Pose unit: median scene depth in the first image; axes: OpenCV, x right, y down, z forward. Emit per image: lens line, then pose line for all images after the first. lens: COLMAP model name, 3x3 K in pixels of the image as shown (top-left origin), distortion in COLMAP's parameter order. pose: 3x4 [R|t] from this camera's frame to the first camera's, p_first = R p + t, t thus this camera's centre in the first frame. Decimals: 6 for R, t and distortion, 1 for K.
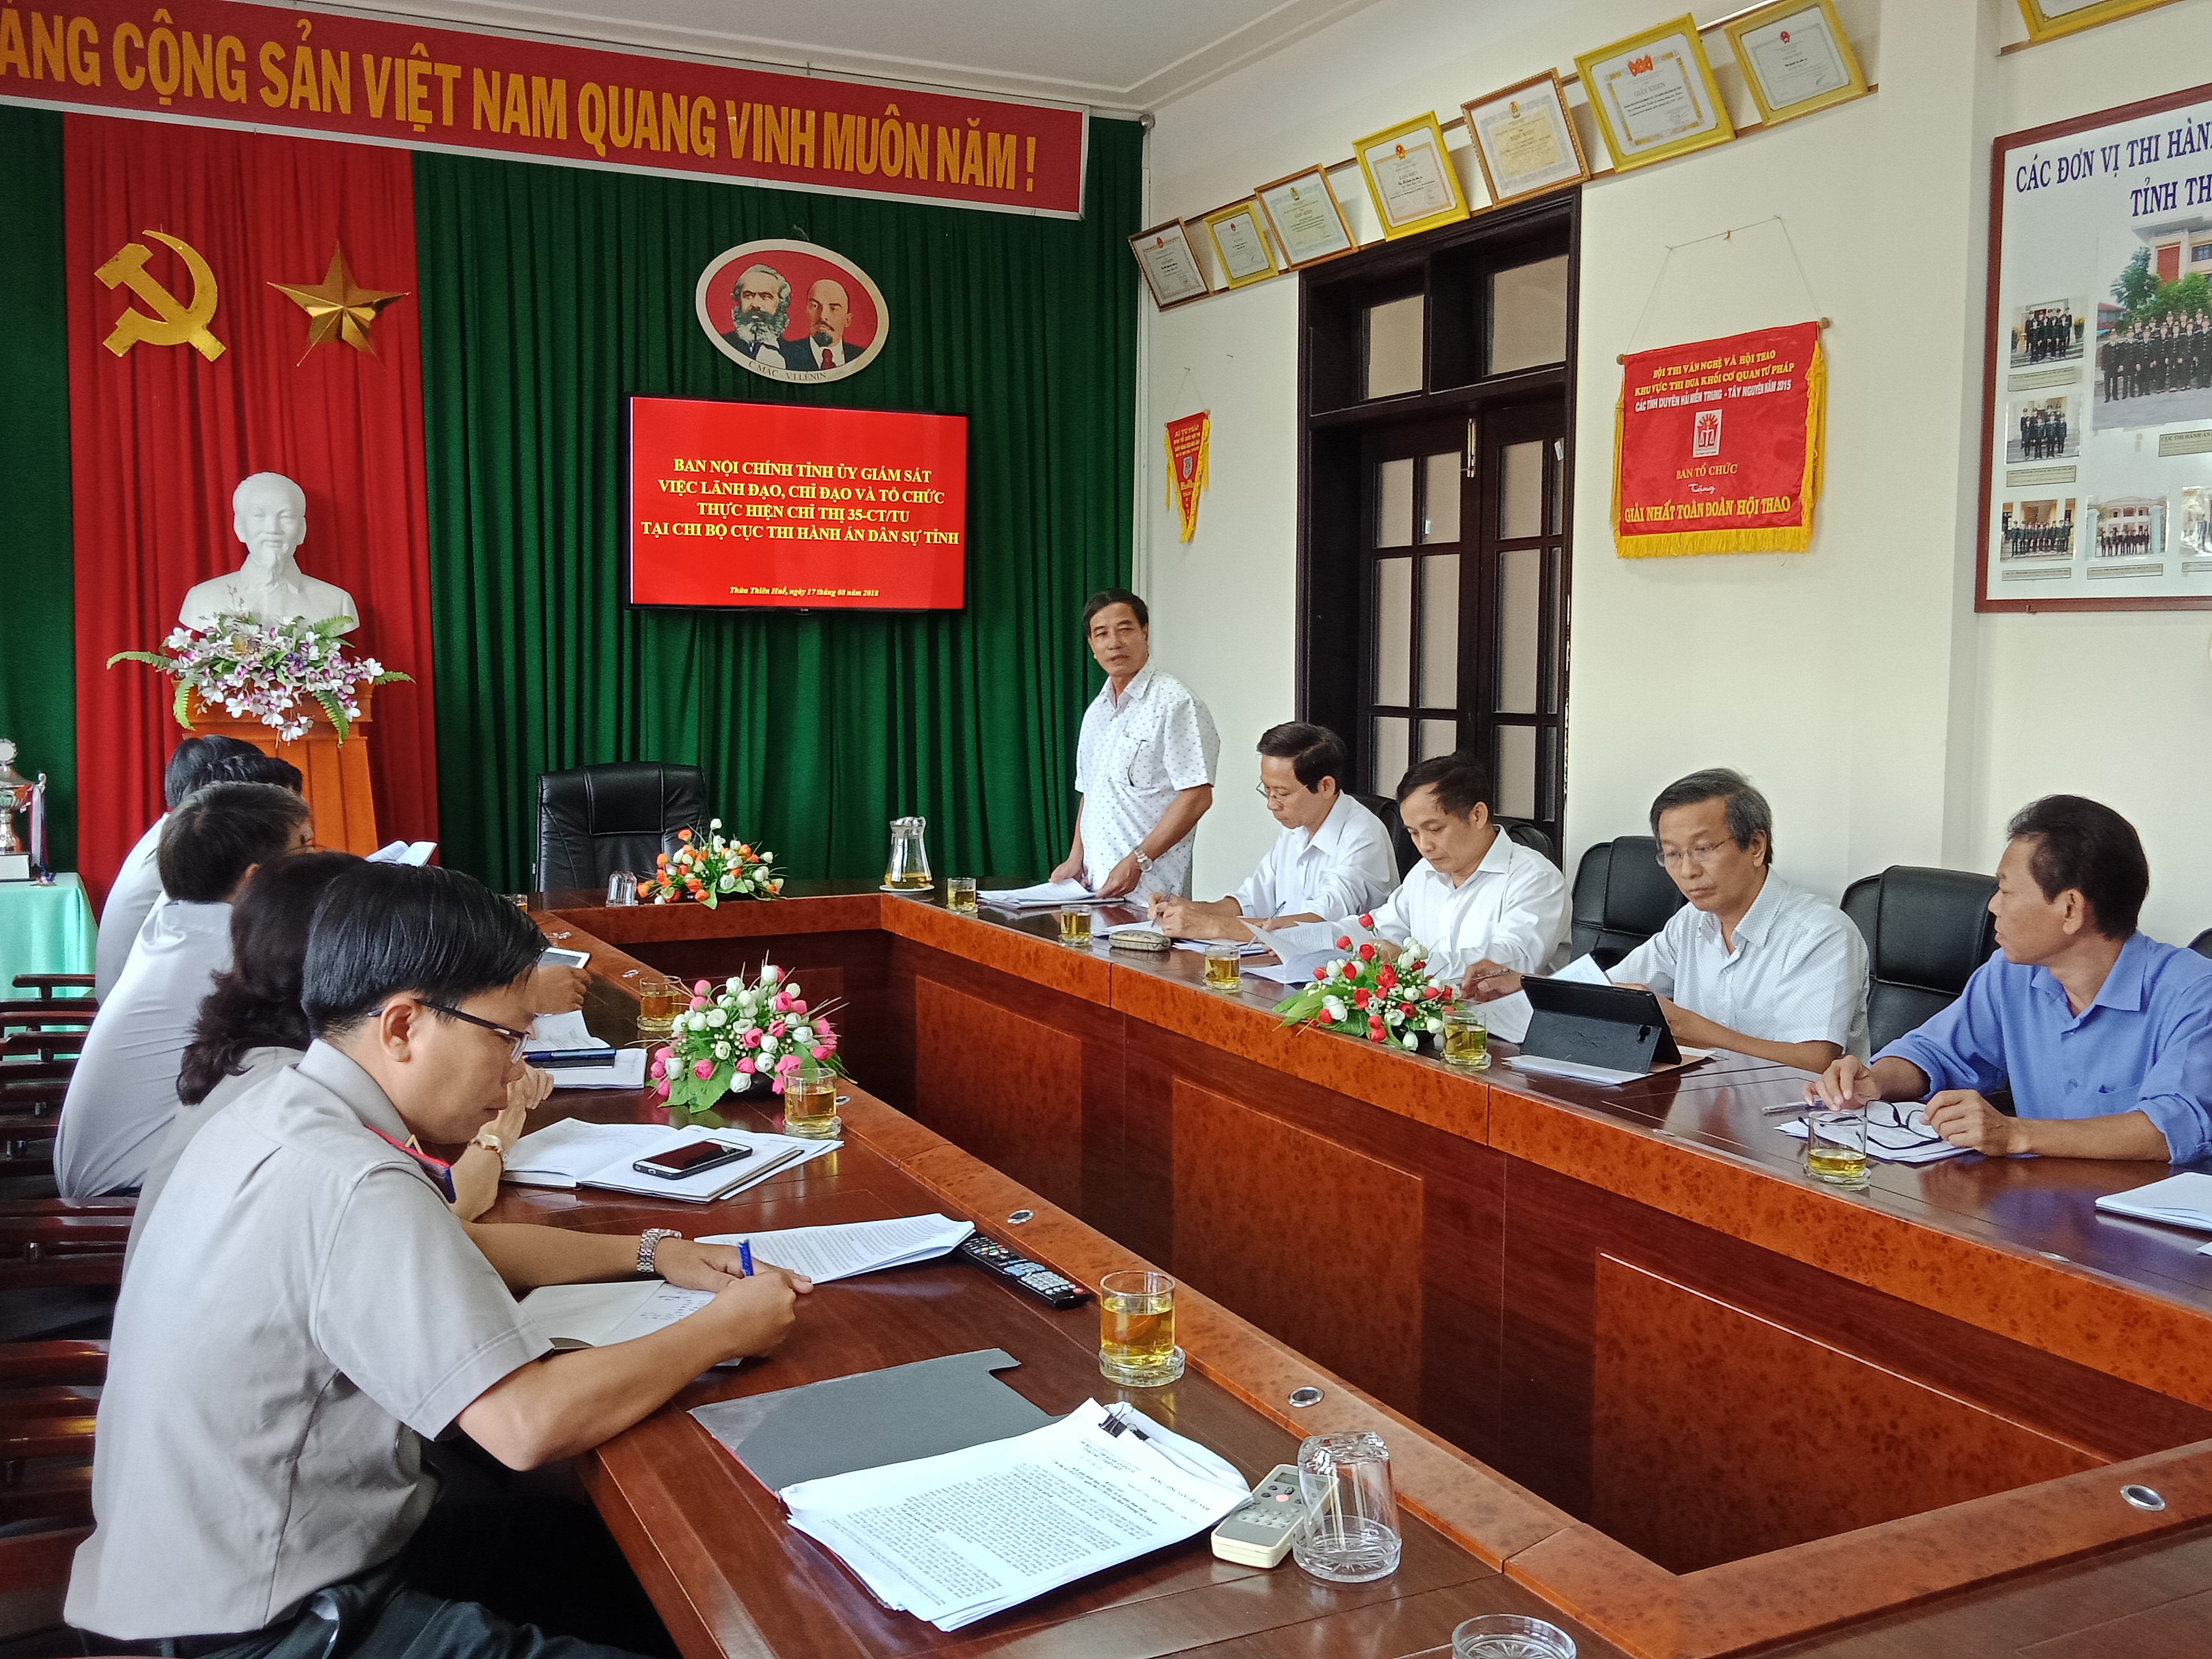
lens RADIAL K [[2017.3, 0, 1111.3], [0, 2017.3, 841.4], [0, 0, 1]] dist [-0.004010, 0.000000]
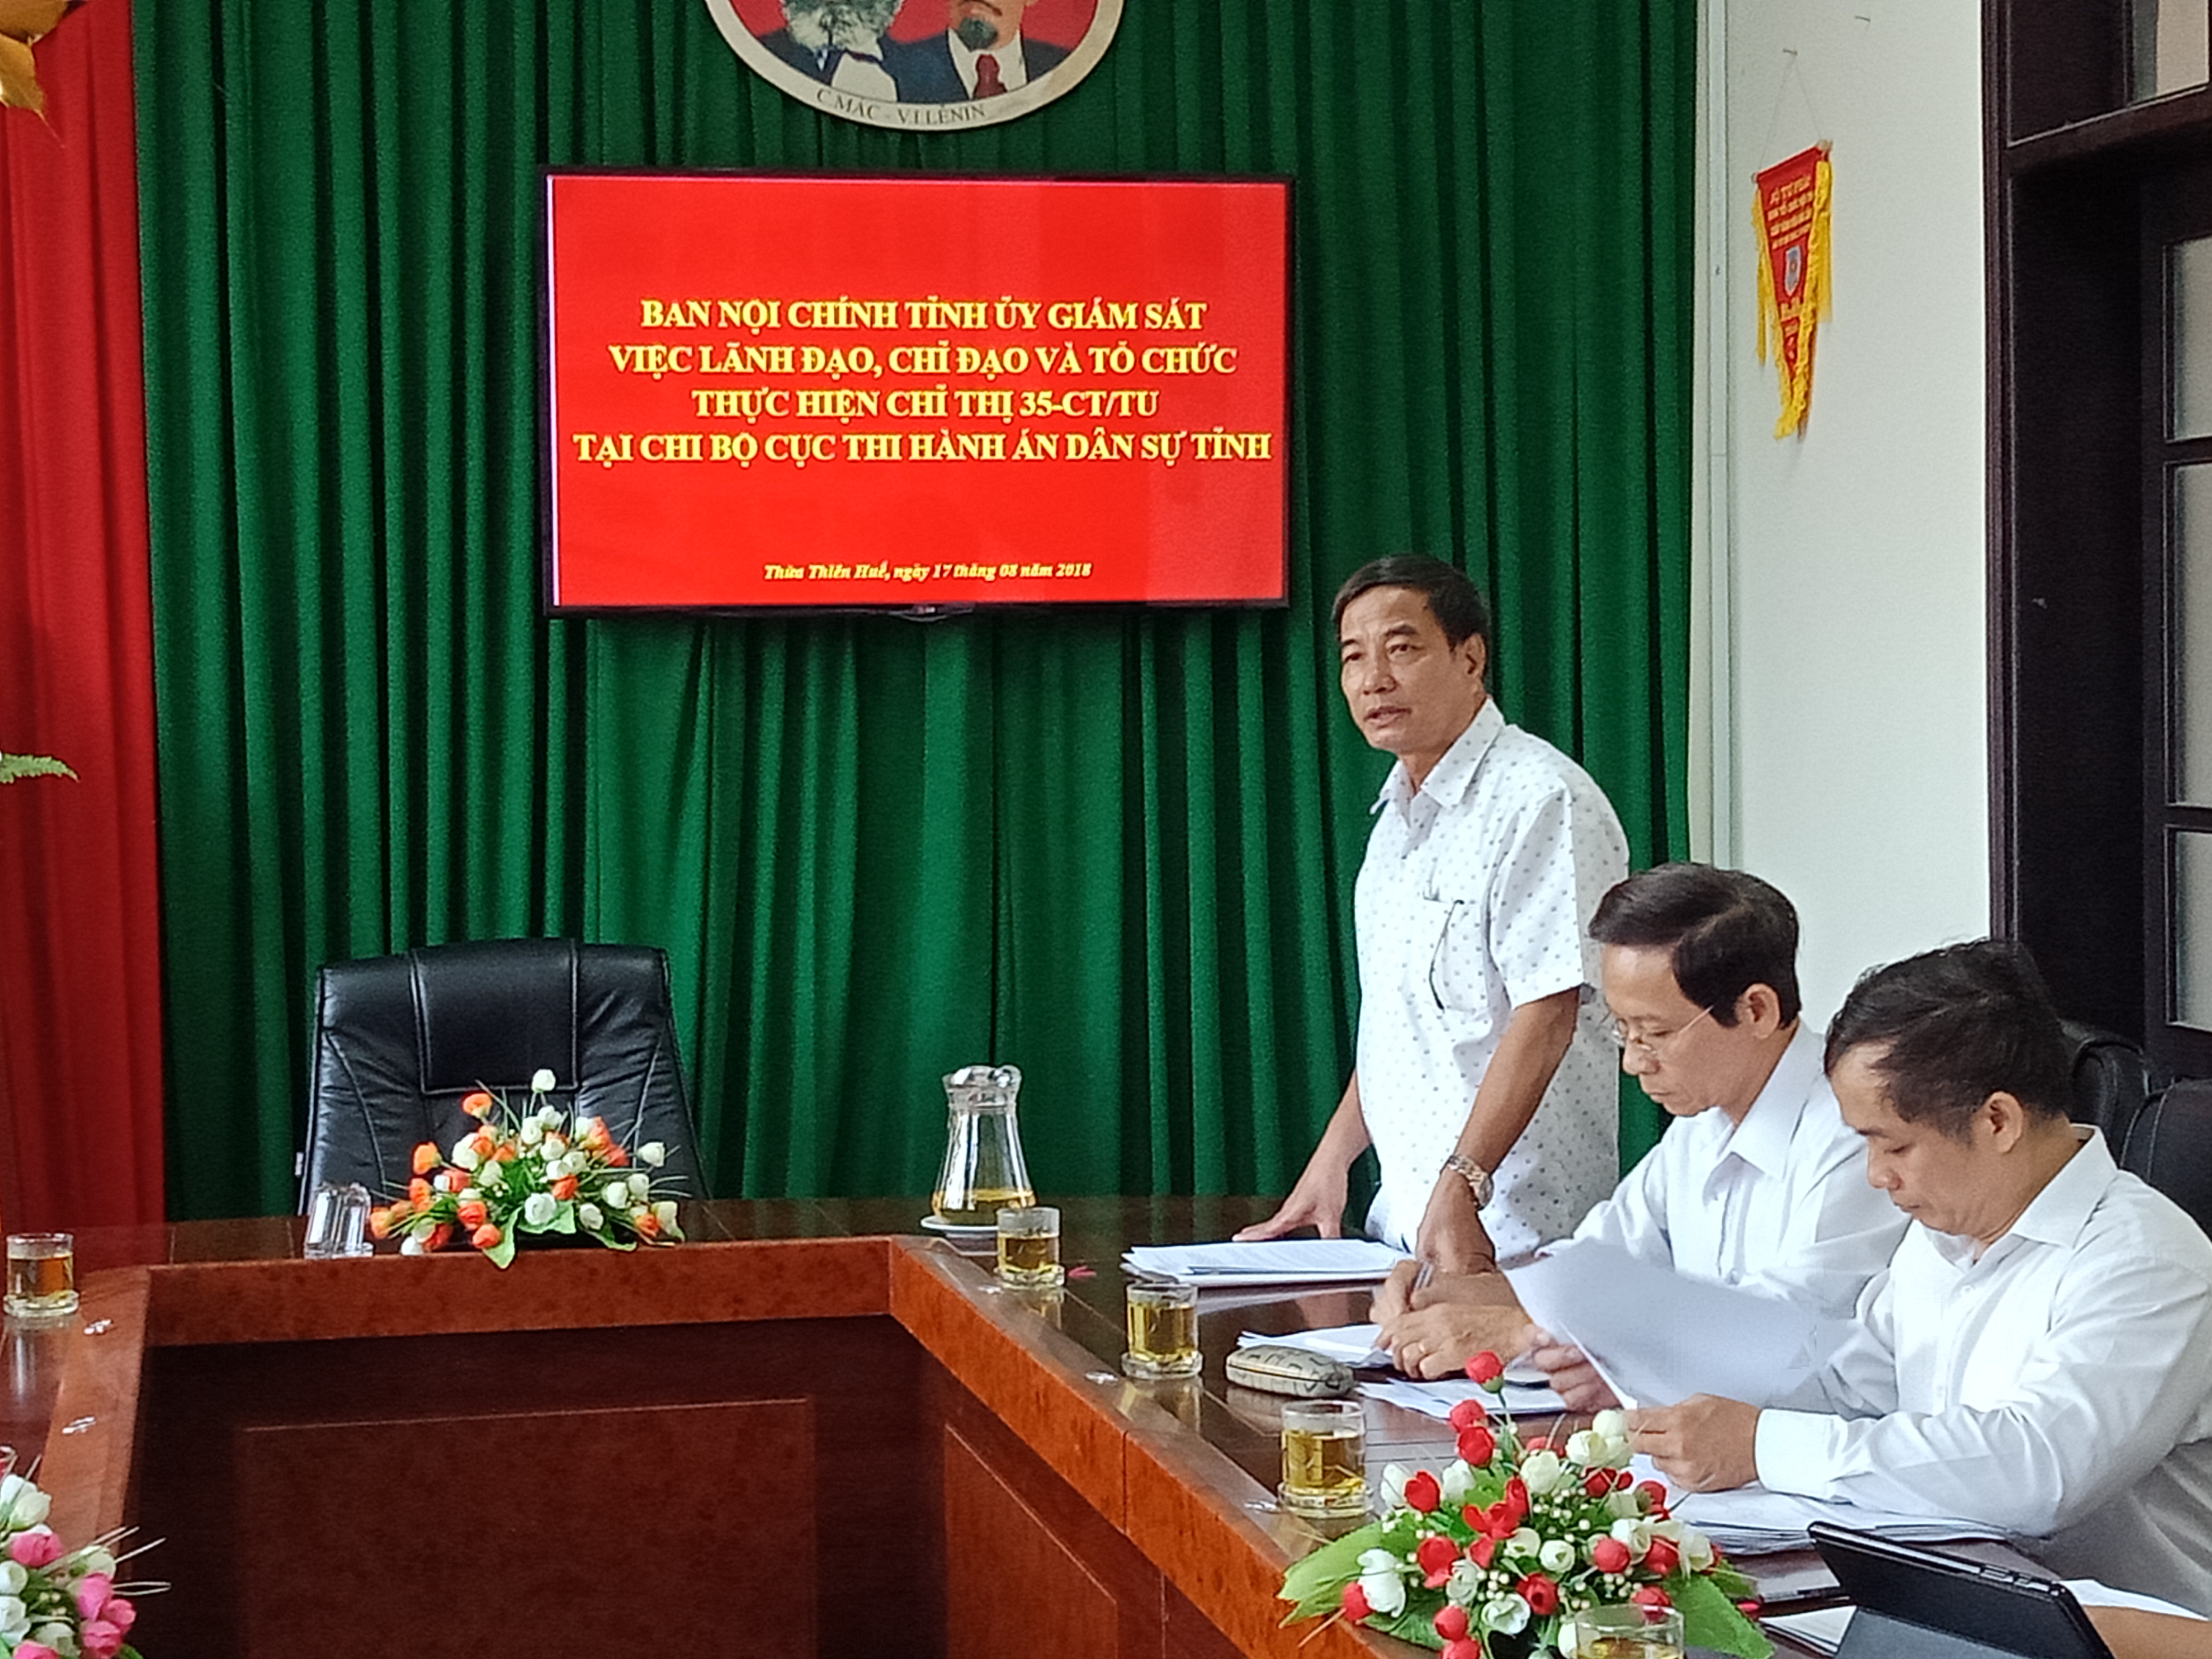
lens RADIAL K [[4197.4, 0, 1117.3], [0, 4197.4, 809.0], [0, 0, 1]] dist [0.037007, 0.000000]
pose [[0.966908, -0.007959, -0.255000, 0.157991], [-0.007264, 0.998249, -0.058700, -0.013633], [0.255021, 0.058609, 0.965158, 0.085655]]
